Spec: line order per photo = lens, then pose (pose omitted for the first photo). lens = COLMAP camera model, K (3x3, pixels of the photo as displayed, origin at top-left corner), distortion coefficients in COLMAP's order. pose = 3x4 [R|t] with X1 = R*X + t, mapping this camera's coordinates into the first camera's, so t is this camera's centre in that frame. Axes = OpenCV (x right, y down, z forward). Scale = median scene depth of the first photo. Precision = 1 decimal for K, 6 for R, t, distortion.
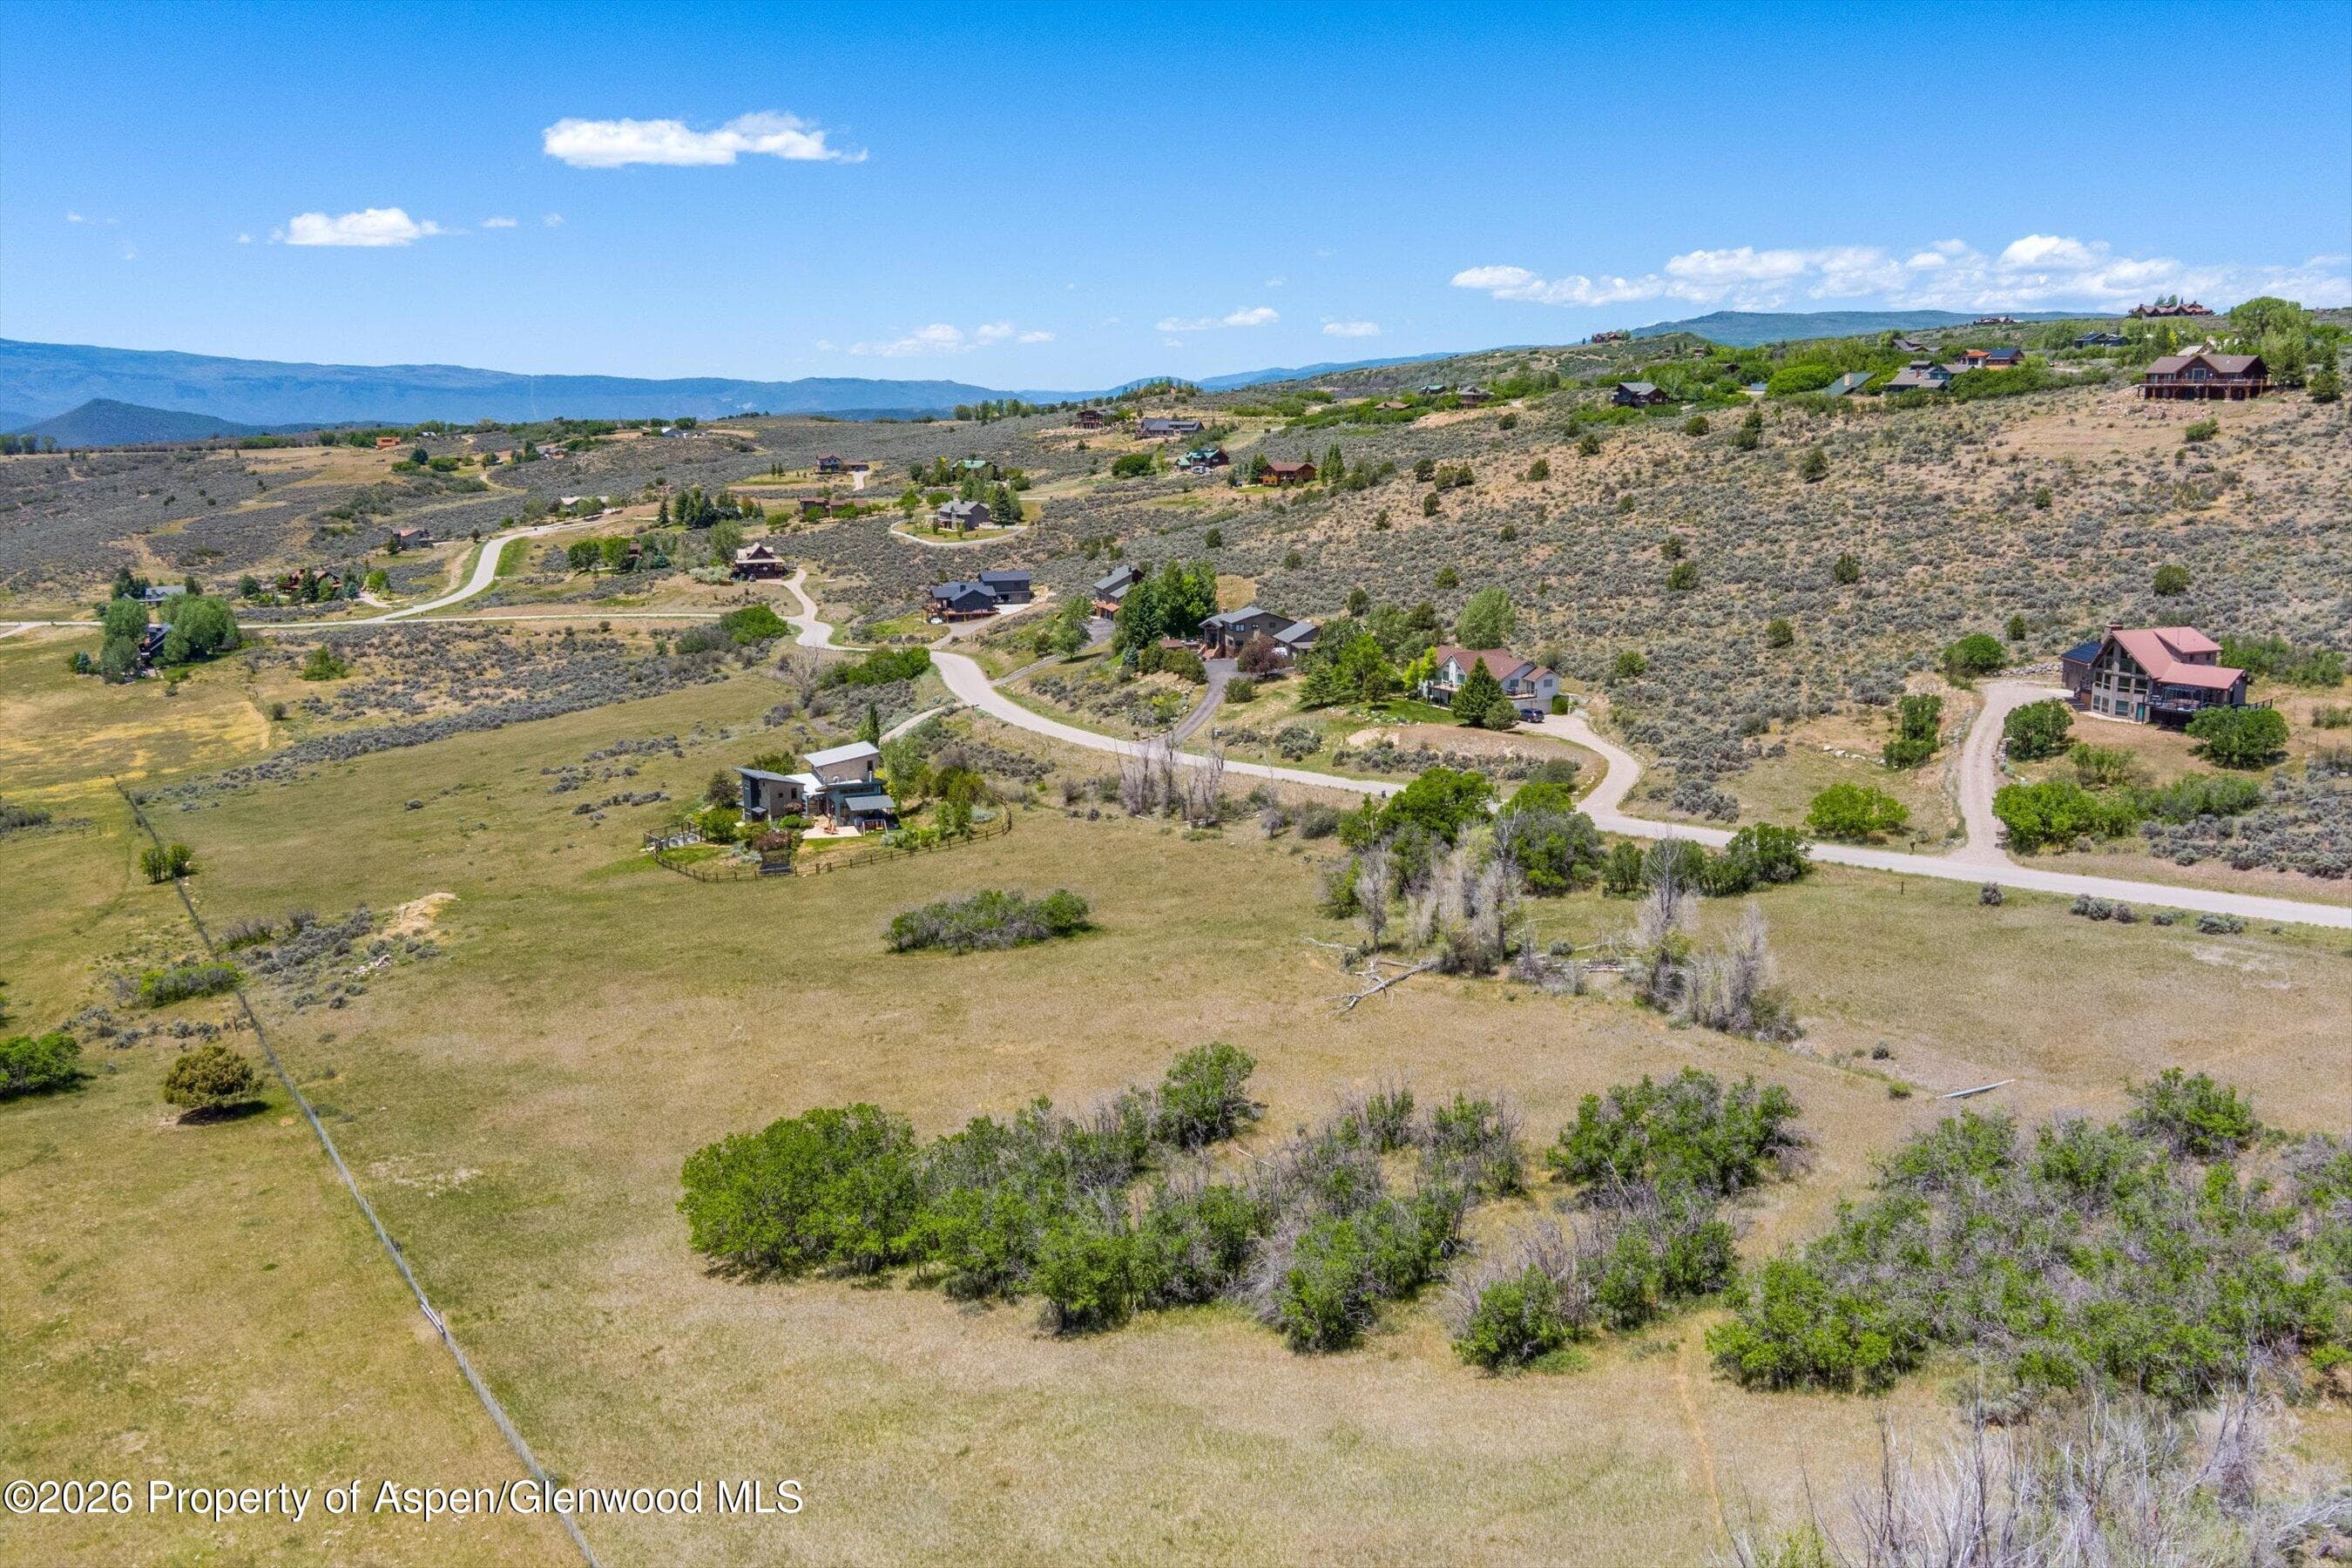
lens RADIAL K [[1906.2, 0, 1176.0], [0, 1906.2, 784.0], [0, 0, 1]] dist [-0.061018, -0.008437]
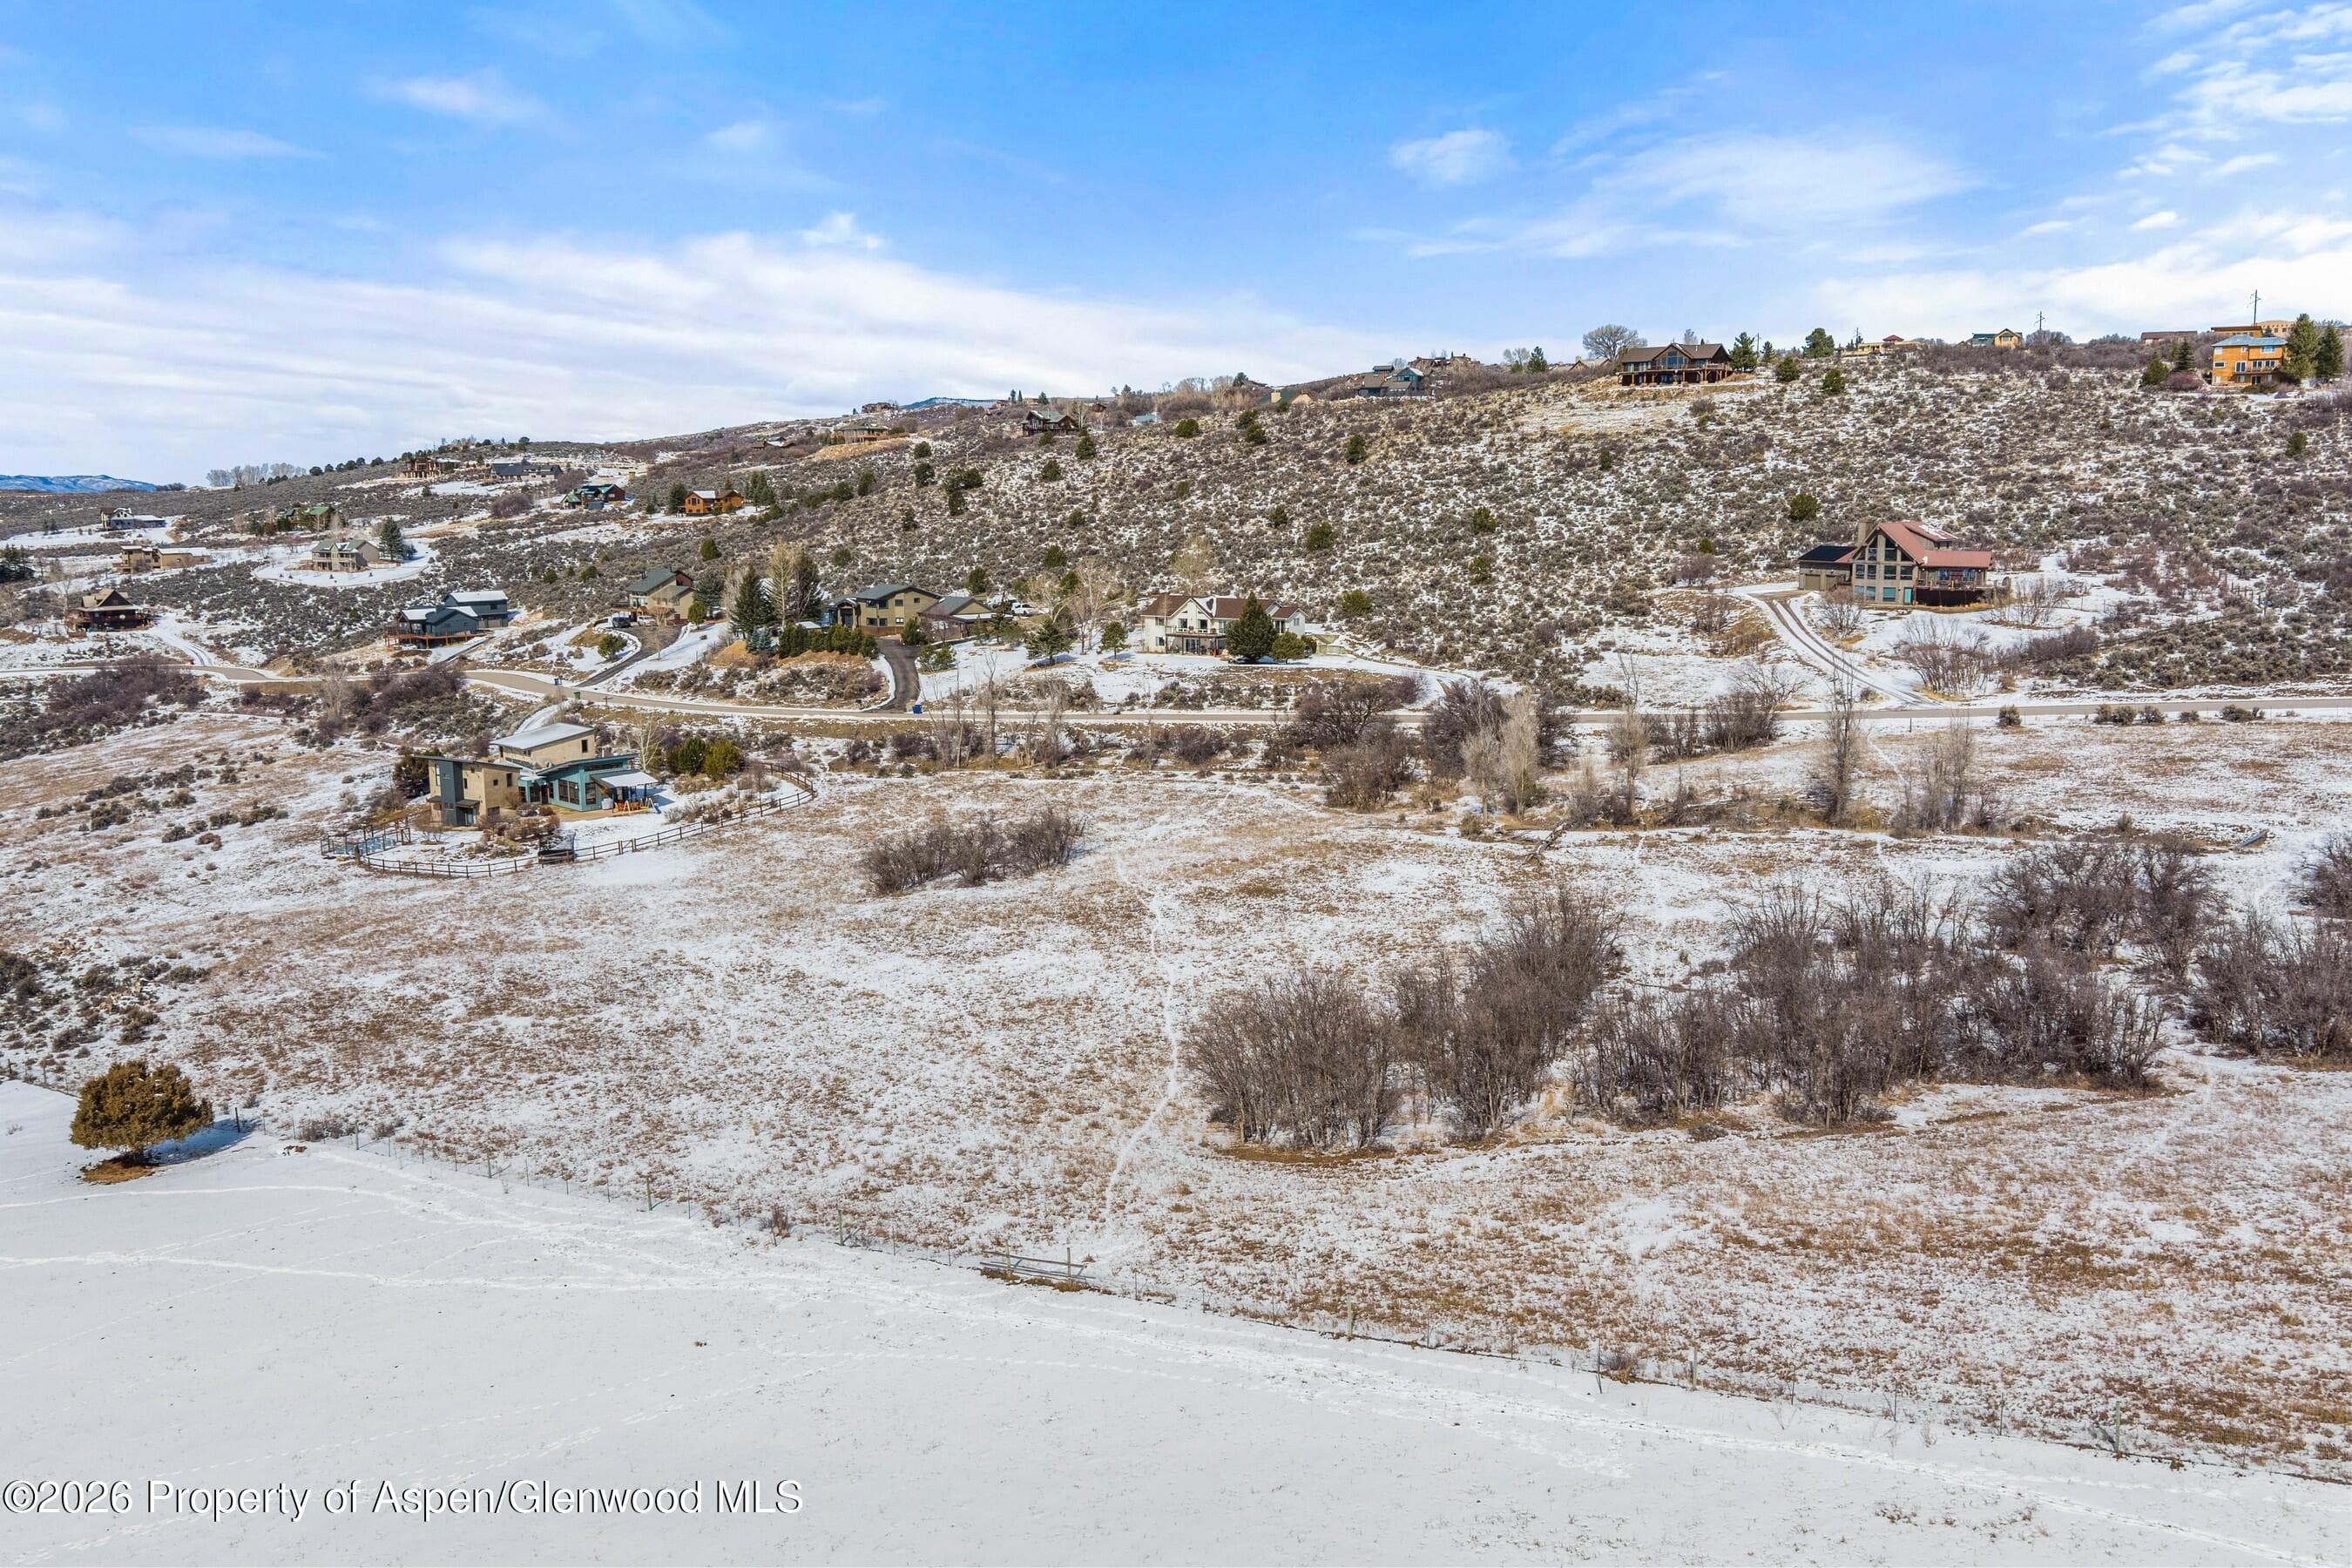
lens RADIAL K [[1906.2, 0, 1176.0], [0, 1906.2, 784.0], [0, 0, 1]] dist [-0.061018, -0.008437]
pose [[0.920578, -0.066672, 0.384825, -0.174647], [0.083800, 0.996092, -0.027891, 0.037505], [-0.381461, 0.057924, 0.922568, 0.092203]]
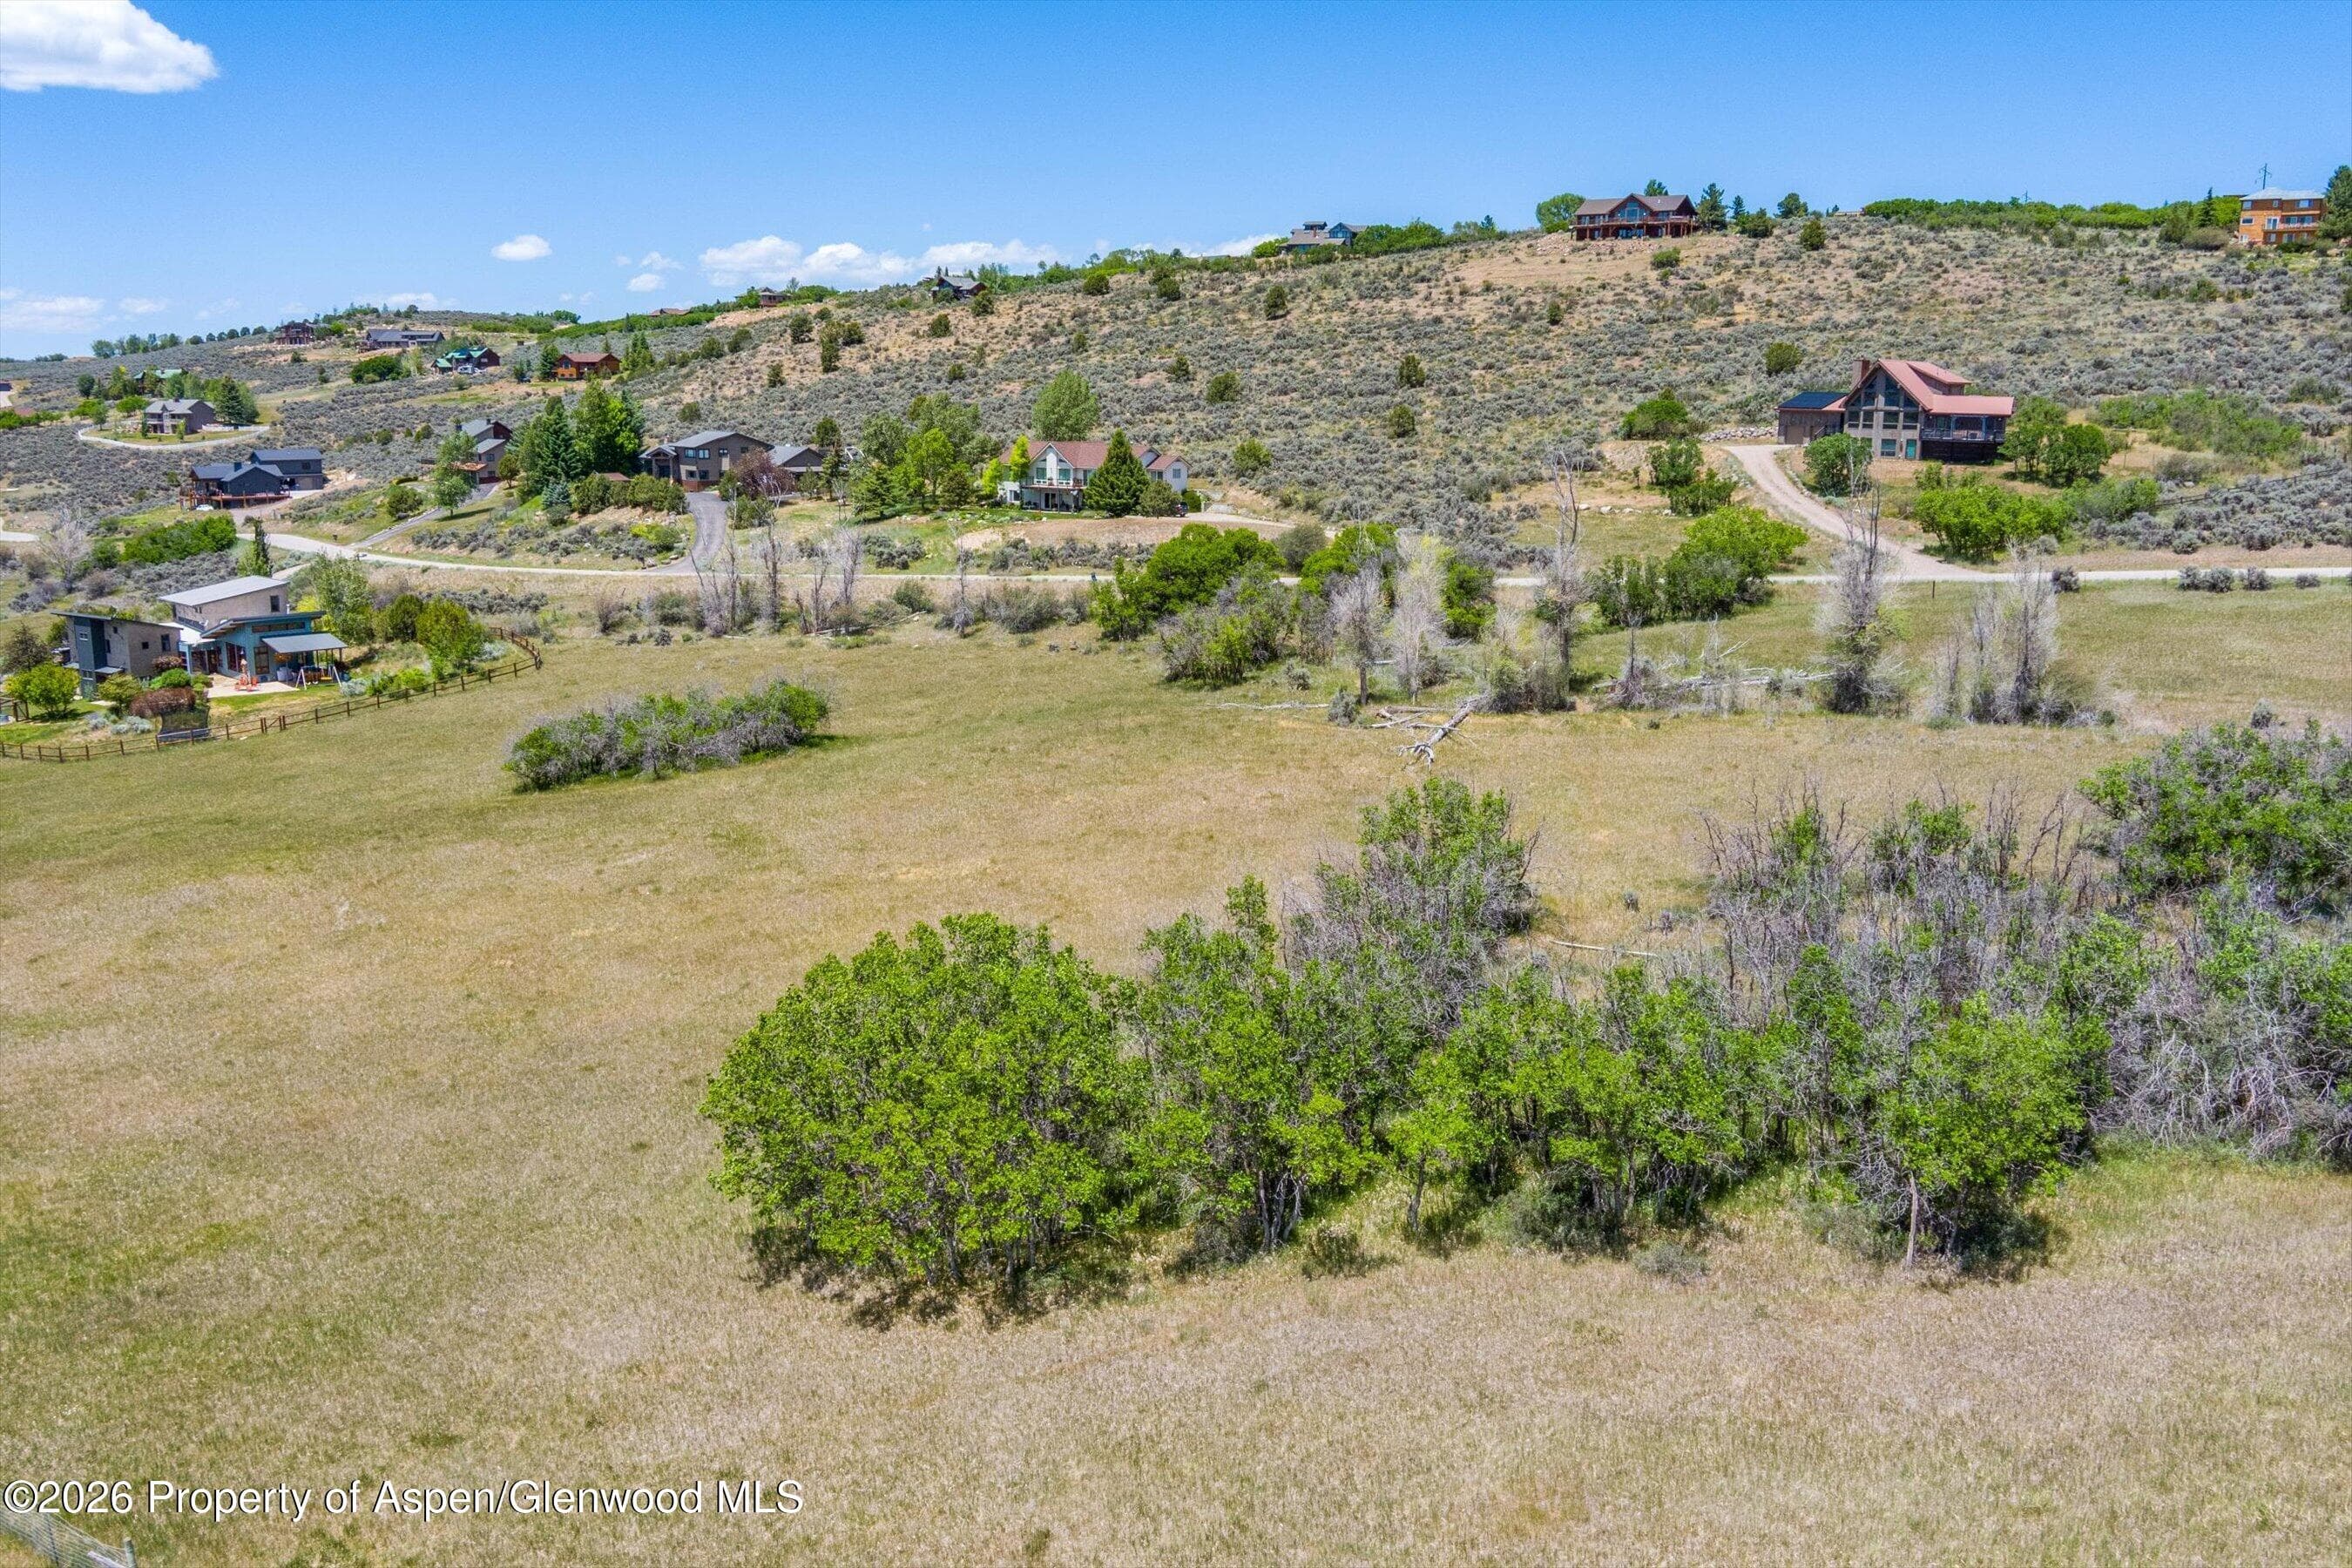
lens RADIAL K [[1906.2, 0, 1176.0], [0, 1906.2, 784.0], [0, 0, 1]] dist [-0.061018, -0.008437]
pose [[0.911134, -0.072074, 0.405758, -0.103251], [0.068737, 0.997374, 0.022814, 0.043726], [-0.406336, 0.007104, 0.913696, 0.187030]]
